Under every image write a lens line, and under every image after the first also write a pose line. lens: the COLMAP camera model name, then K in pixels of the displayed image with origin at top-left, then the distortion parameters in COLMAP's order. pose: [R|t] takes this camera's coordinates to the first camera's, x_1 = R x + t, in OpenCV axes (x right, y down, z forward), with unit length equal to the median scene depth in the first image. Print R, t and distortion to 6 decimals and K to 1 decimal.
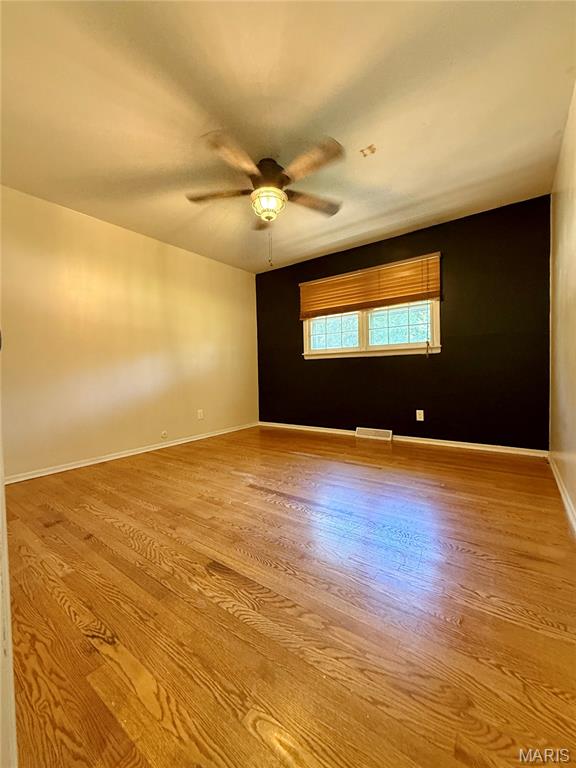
lens RADIAL K [[307.6, 0, 290.8], [0, 307.6, 382.2], [0, 0, 1]] dist [-0.000872, 0.000196]
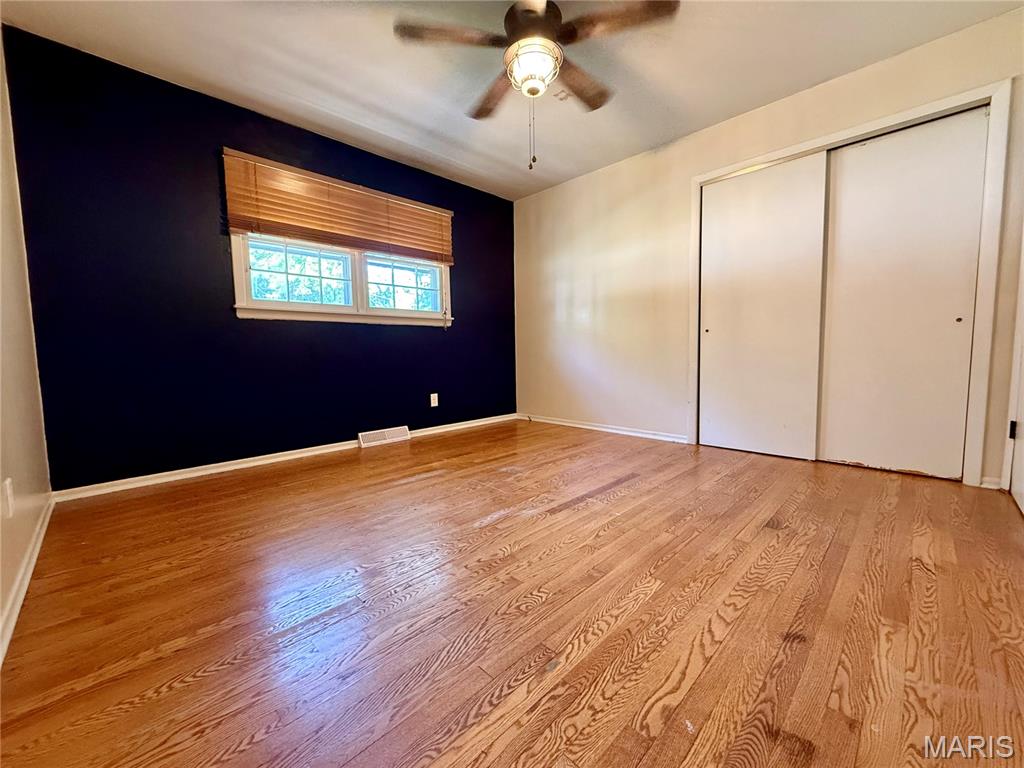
lens RADIAL K [[410.1, 0, 507.0], [0, 410.1, 384.9], [0, 0, 1]] dist [-0.000872, 0.000196]
pose [[0.159007, -0.057654, 0.985593, -0.758403], [0.046711, 0.997615, 0.050821, 0.023431], [-0.986172, 0.037957, 0.161320, 0.745294]]
